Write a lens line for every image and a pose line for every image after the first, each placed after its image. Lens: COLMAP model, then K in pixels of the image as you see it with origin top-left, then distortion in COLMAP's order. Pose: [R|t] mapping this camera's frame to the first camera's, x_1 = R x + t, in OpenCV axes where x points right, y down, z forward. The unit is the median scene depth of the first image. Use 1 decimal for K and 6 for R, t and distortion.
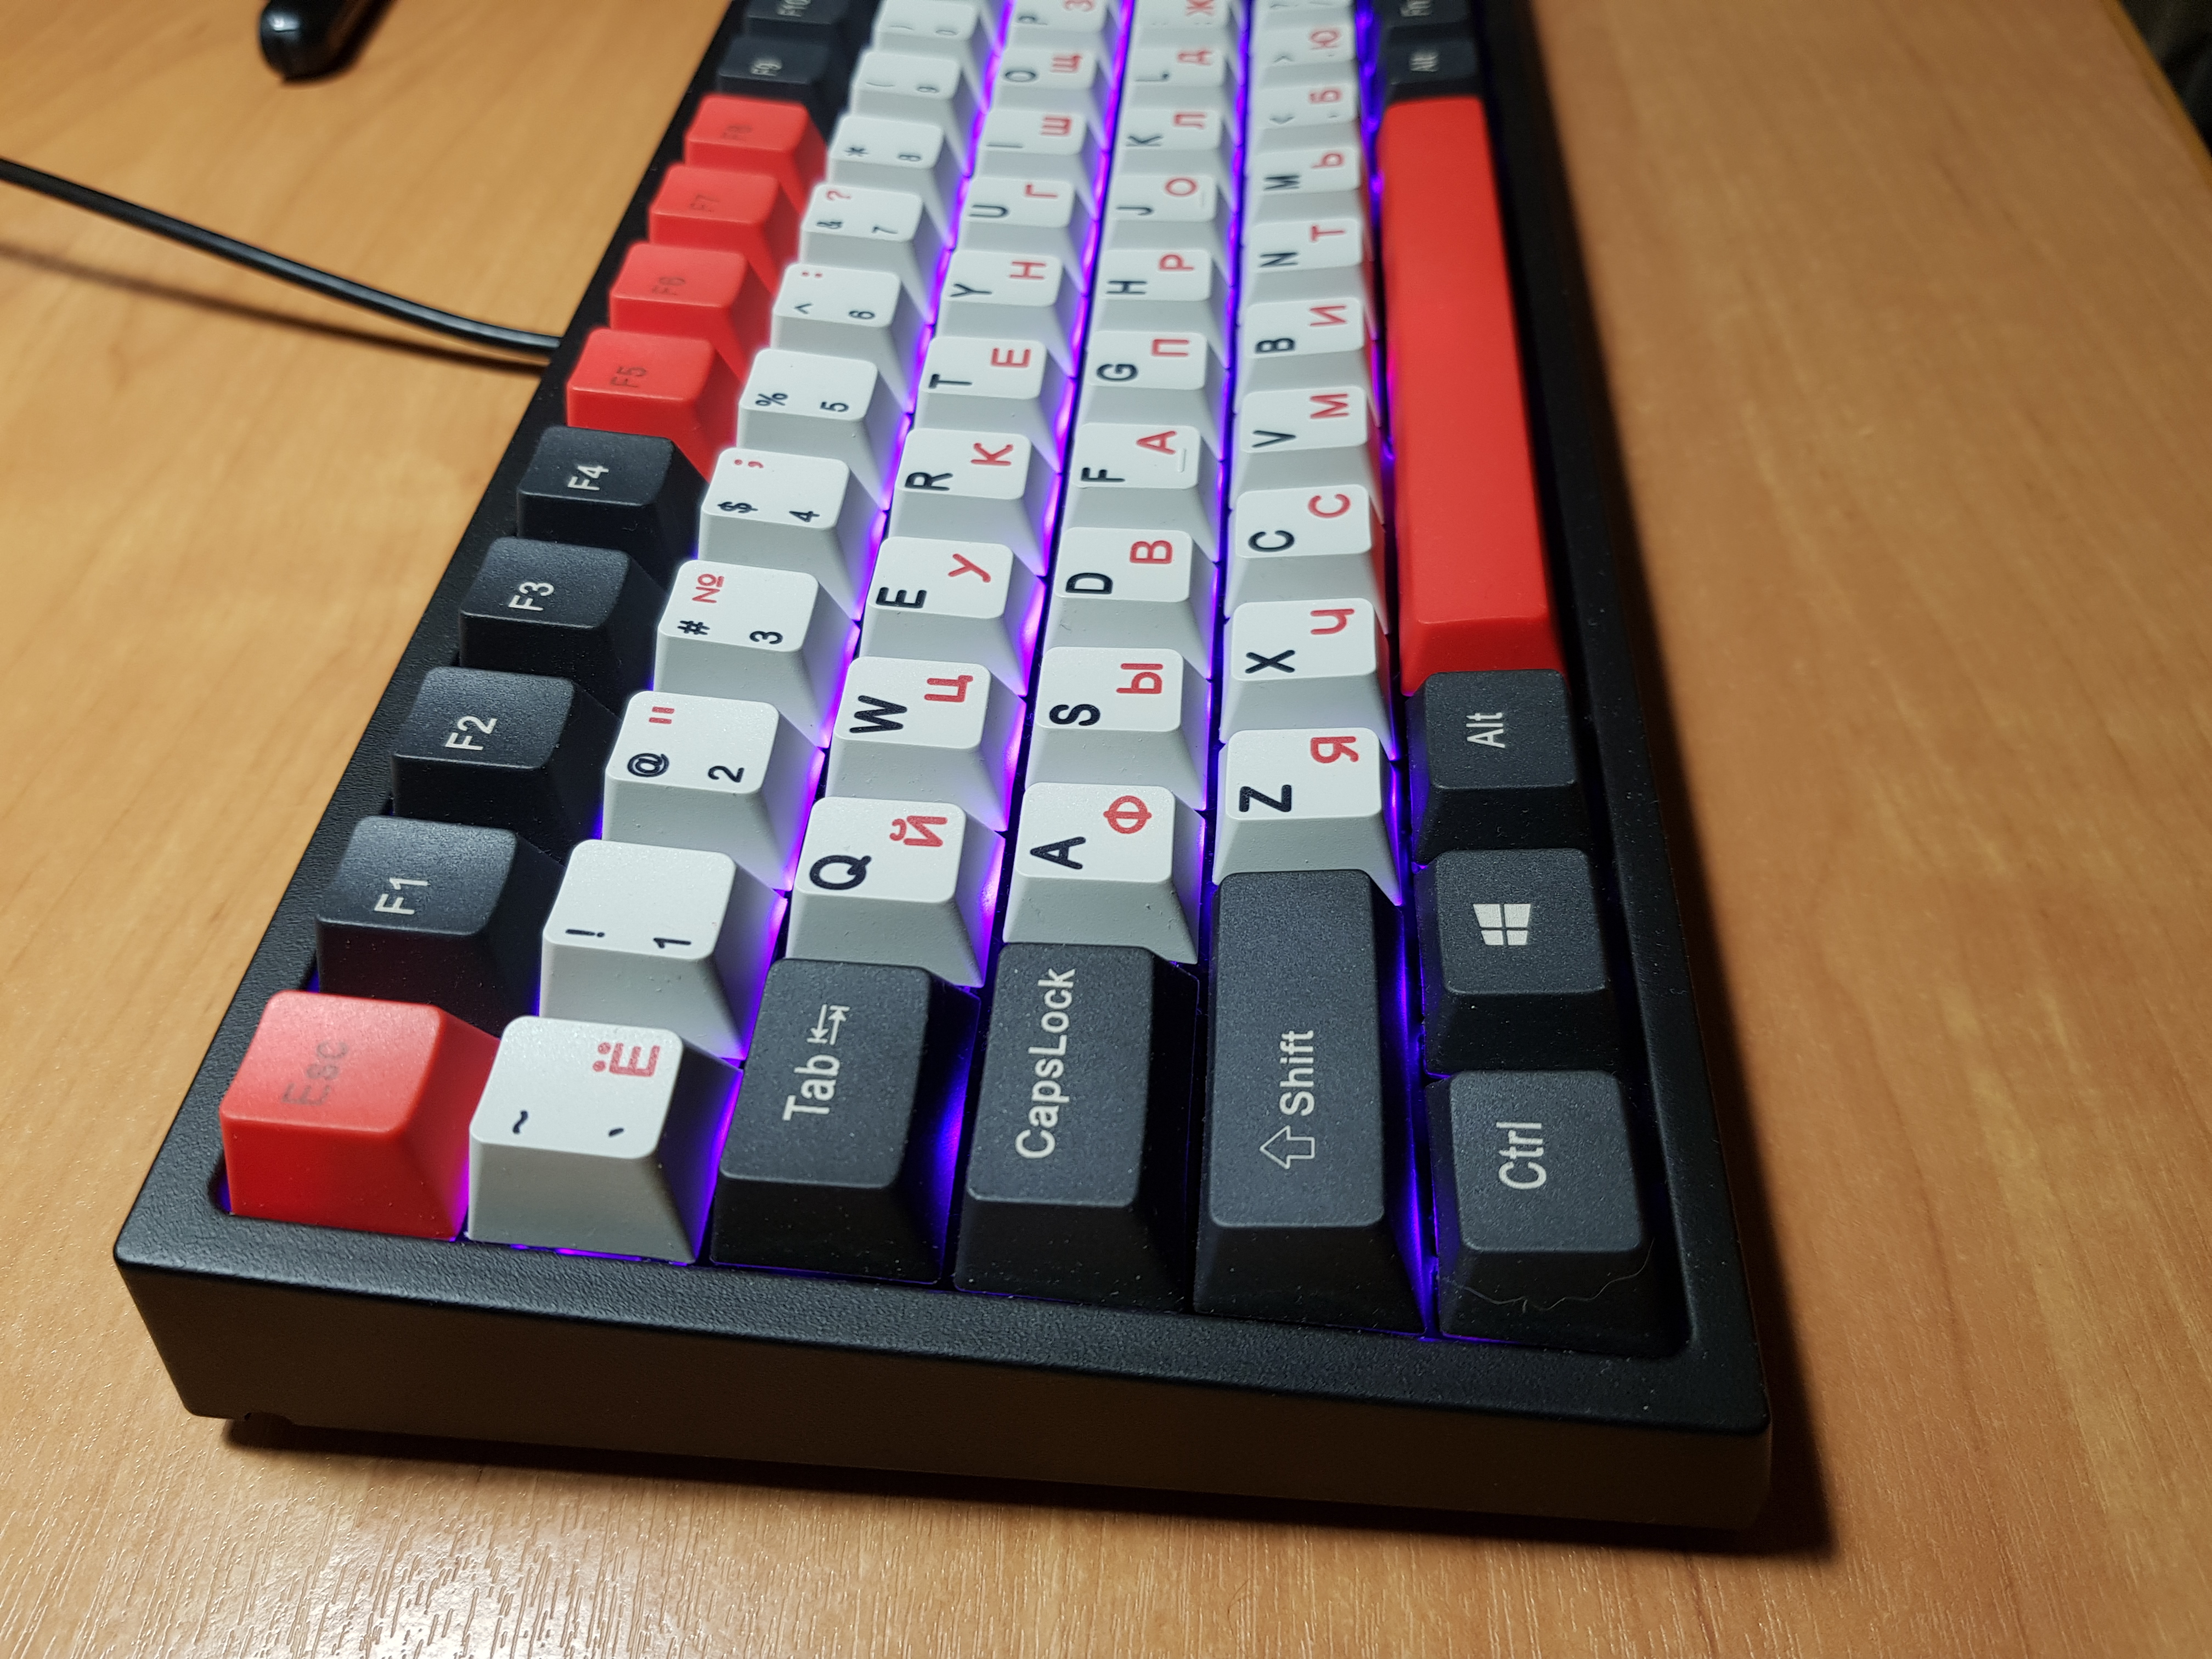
lens RADIAL K [[1755.4, 0, 1141.0], [0, 1755.4, 824.0], [0, 0, 1]] dist [0.139953, -0.391467]
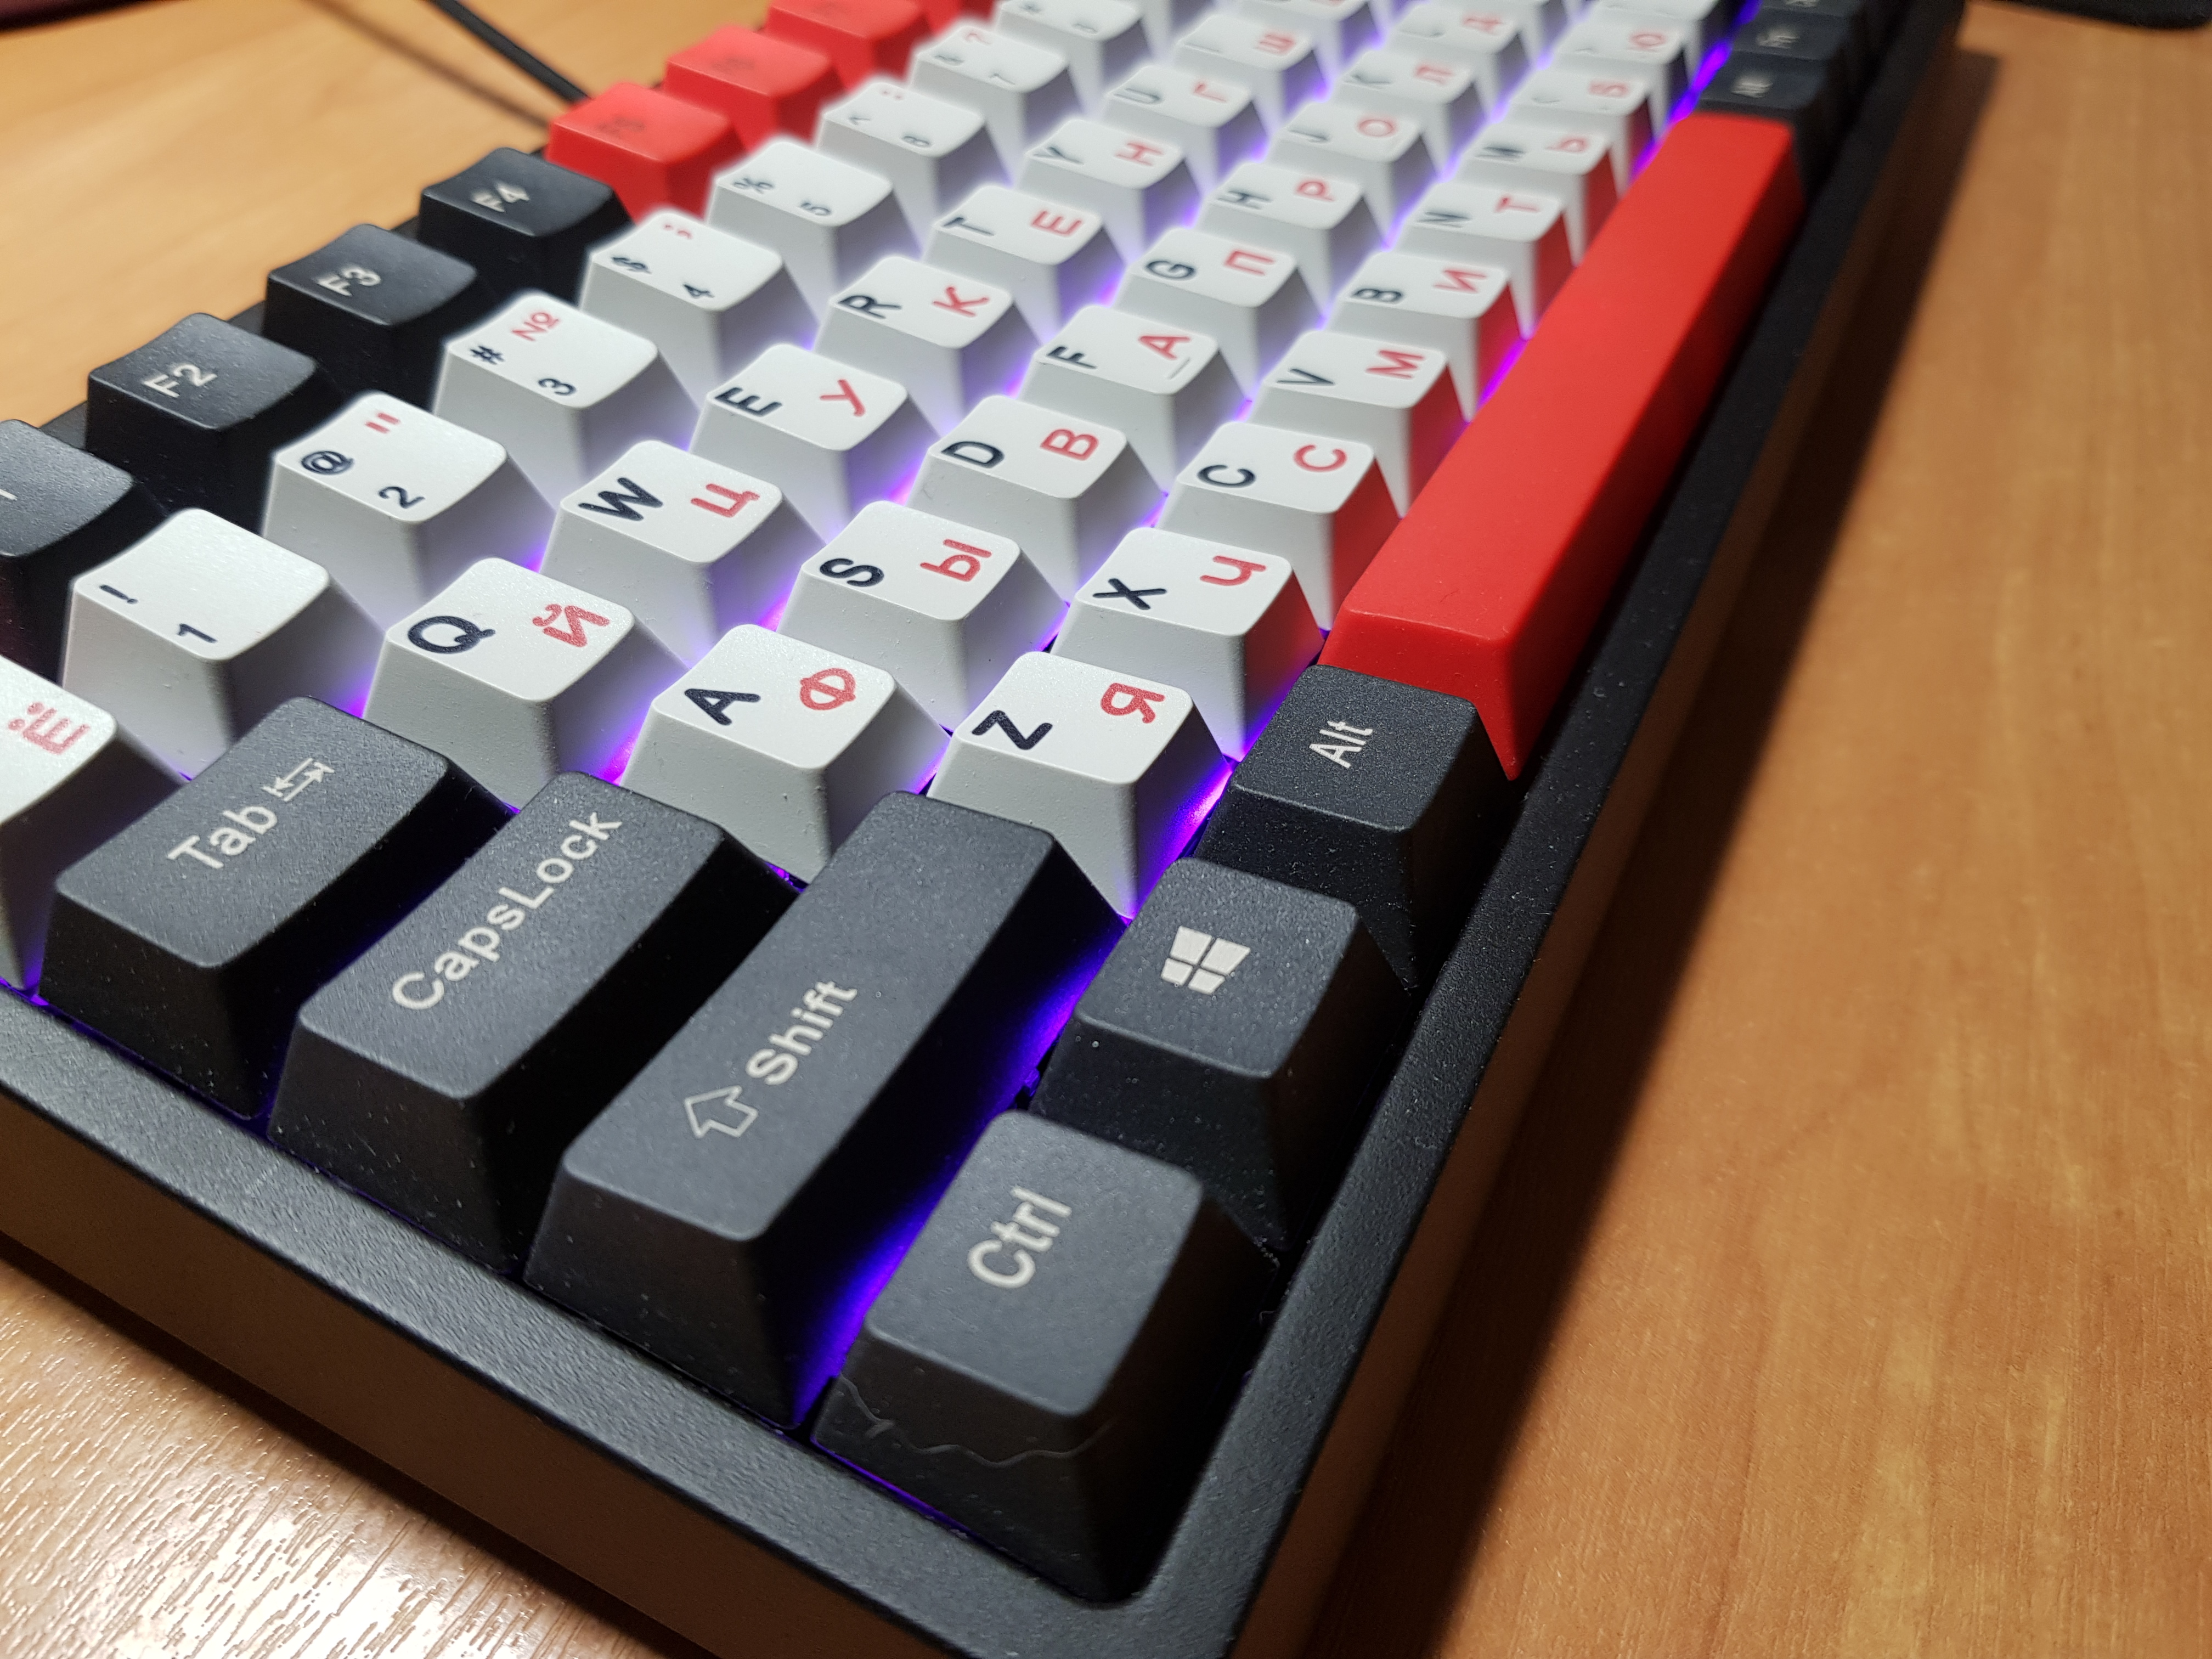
lens RADIAL K [[1788.5, 0, 1106.8], [0, 1788.5, 860.6], [0, 0, 1]] dist [0.112063, -0.290630]
pose [[0.921601, 0.307430, -0.236936, 0.299050], [-0.322853, 0.946026, -0.028298, 0.046211], [0.215448, 0.102575, 0.971113, 0.256430]]
